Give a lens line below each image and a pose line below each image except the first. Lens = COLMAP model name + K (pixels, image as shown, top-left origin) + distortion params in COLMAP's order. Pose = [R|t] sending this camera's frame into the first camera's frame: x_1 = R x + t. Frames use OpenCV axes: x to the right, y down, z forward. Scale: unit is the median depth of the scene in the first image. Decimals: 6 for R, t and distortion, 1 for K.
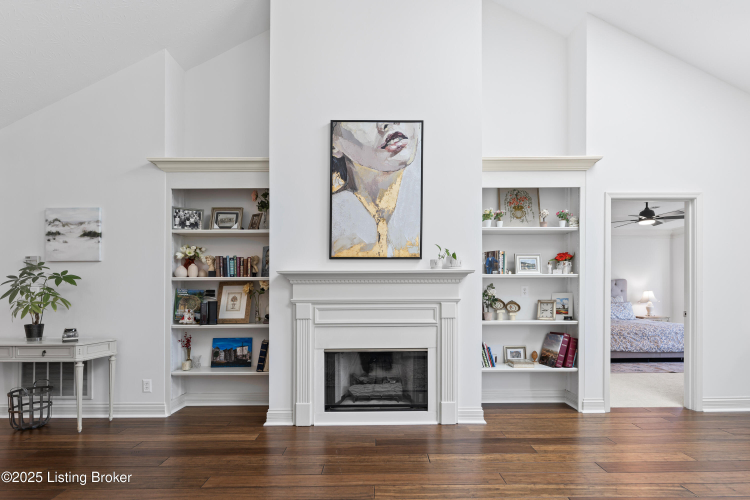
lens RADIAL K [[336.2, 0, 399.4], [0, 336.2, 235.4], [0, 0, 1]] dist [-0.004061, 0.001428]
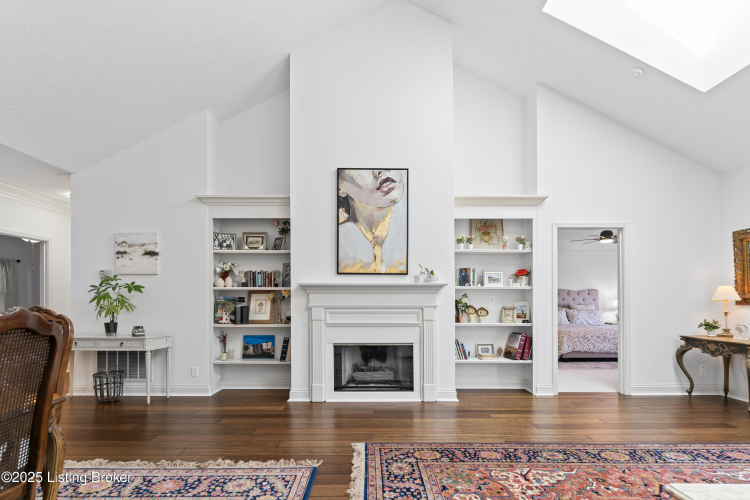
lens RADIAL K [[407.8, 0, 375.3], [0, 407.8, 250.1], [0, 0, 1]] dist [-0.005189, -0.000956]
pose [[0.997398, -0.002457, -0.072056, 0.050212], [0.005963, 0.998806, 0.048489, -0.093184], [0.071851, -0.048792, 0.996221, -0.525883]]
